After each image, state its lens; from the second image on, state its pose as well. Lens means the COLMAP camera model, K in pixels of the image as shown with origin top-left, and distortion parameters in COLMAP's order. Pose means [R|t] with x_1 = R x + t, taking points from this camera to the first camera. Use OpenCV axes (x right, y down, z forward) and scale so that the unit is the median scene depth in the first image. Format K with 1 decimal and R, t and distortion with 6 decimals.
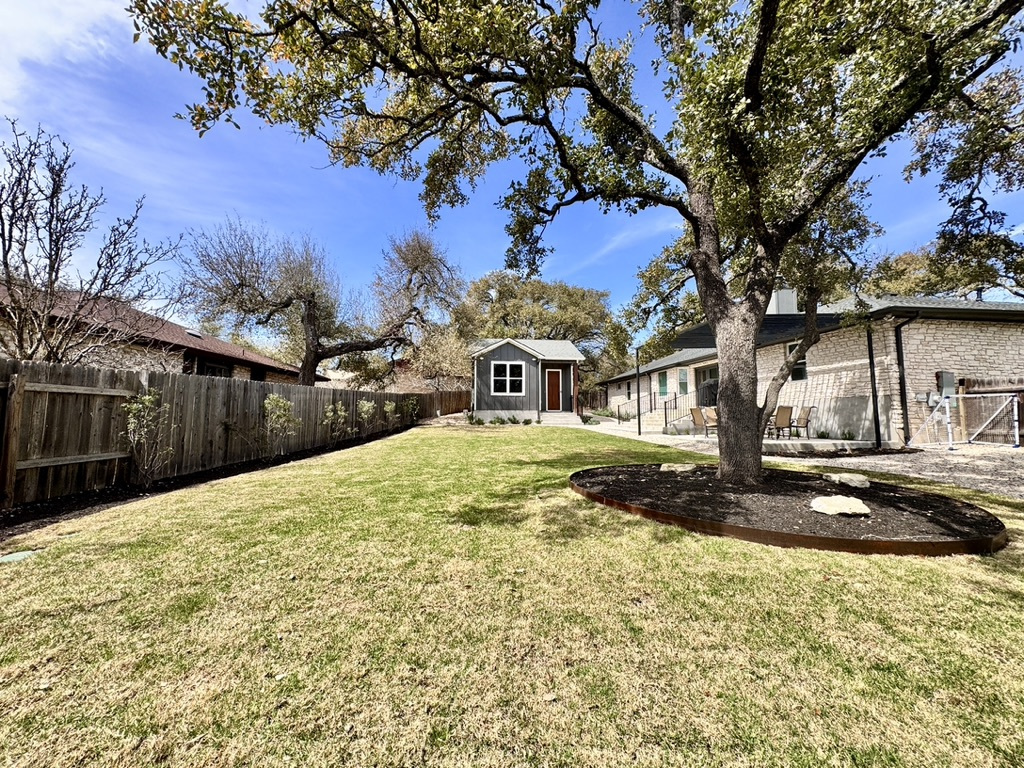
lens RADIAL K [[407.1, 0, 513.6], [0, 407.1, 382.3], [0, 0, 1]] dist [-0.002691, 0.000937]
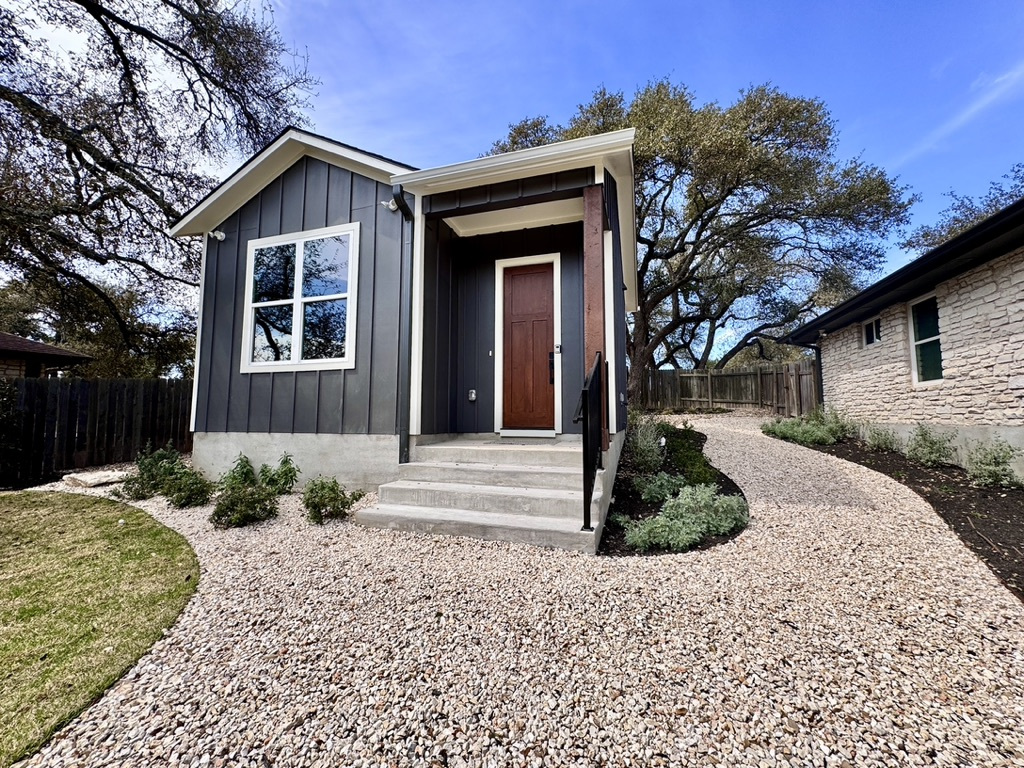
lens RADIAL K [[407.1, 0, 516.5], [0, 407.1, 383.2], [0, 0, 1]] dist [-0.002691, 0.000937]
pose [[0.905121, -0.036879, -0.423552, 0.215966], [0.038572, 0.999245, -0.004577, 0.048261], [0.423401, -0.012194, 0.905860, 0.883823]]
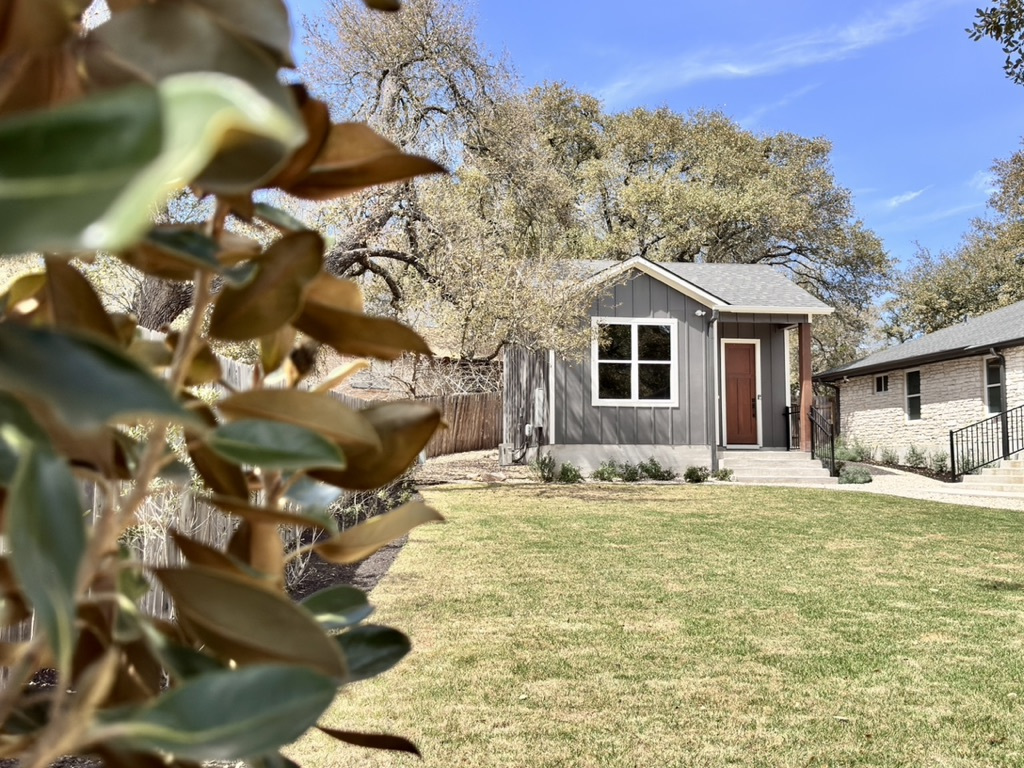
lens RADIAL K [[1013.8, 0, 506.7], [0, 1013.8, 378.8], [0, 0, 1]] dist [0.039874, 0.000000]
pose [[0.999438, 0.001634, 0.033483, -0.176100], [-0.001645, 0.999999, 0.000319, 0.006815], [-0.033483, -0.000374, 0.999439, 0.050388]]
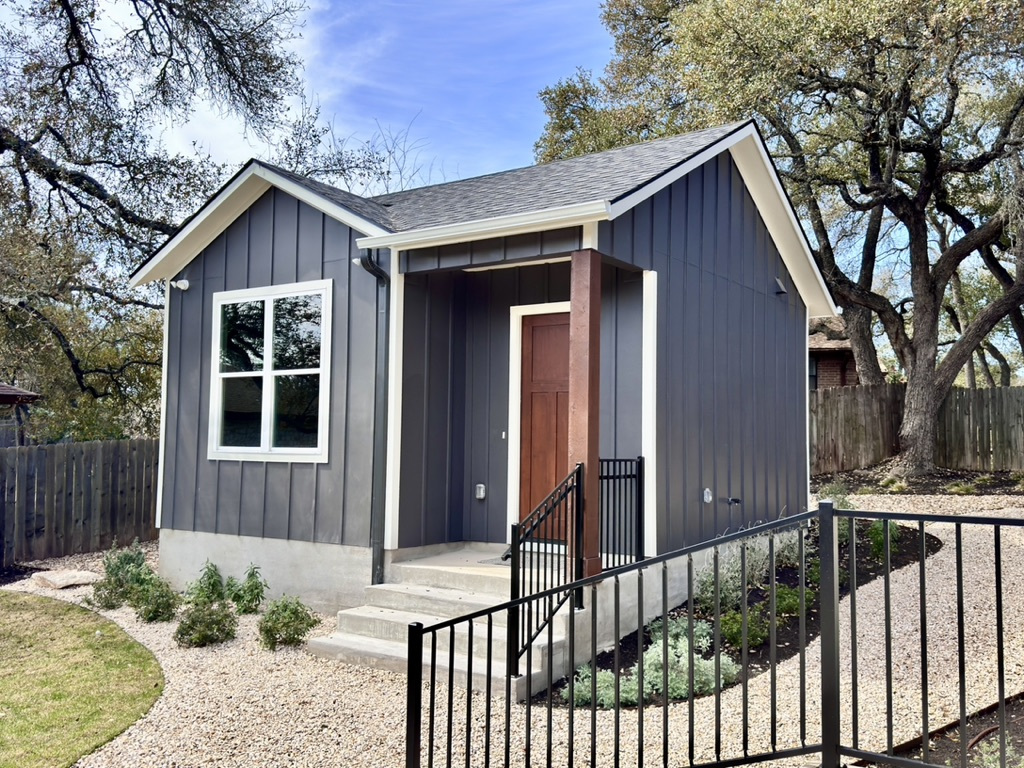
lens RADIAL K [[904.7, 0, 520.8], [0, 904.7, 385.9], [0, 0, 1]] dist [0.097853, -0.144245]
pose [[0.741495, -0.033484, -0.670122, 0.390445], [0.046968, 0.998894, 0.002058, 0.001625], [0.669312, -0.033000, 0.742248, 0.800274]]
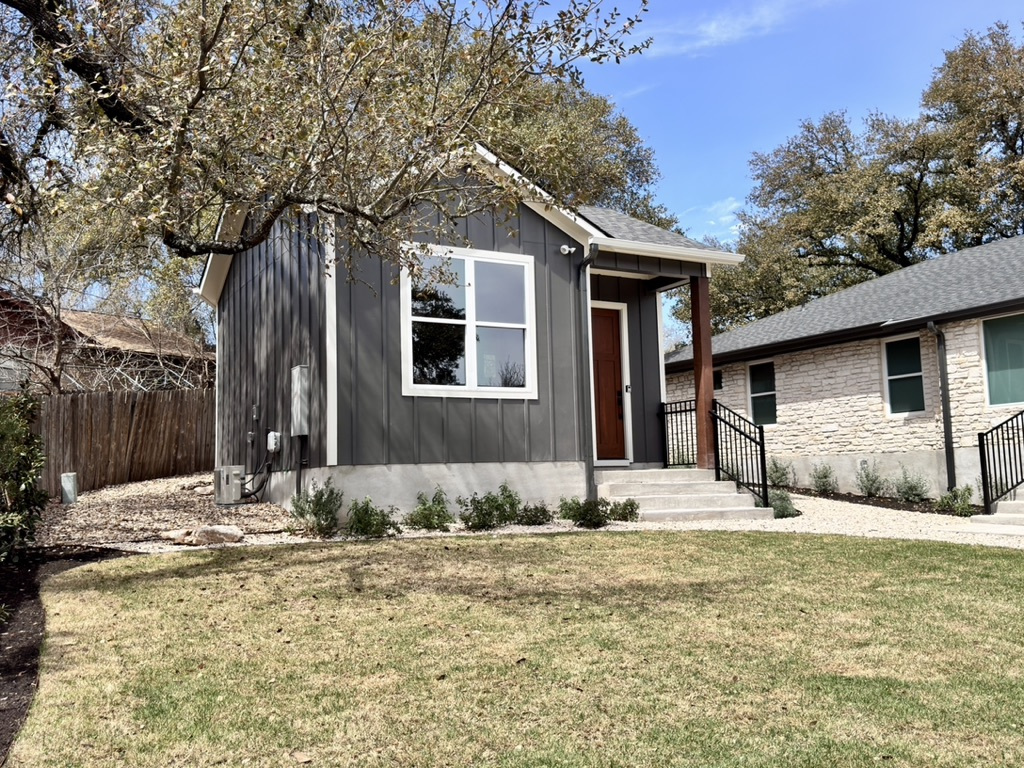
lens RADIAL K [[904.7, 0, 511.3], [0, 904.7, 381.5], [0, 0, 1]] dist [0.097853, -0.144245]
pose [[0.927538, 0.014585, 0.373444, -0.190850], [-0.006081, 0.999695, -0.023941, 0.037390], [-0.373679, 0.019935, 0.927344, 0.554845]]
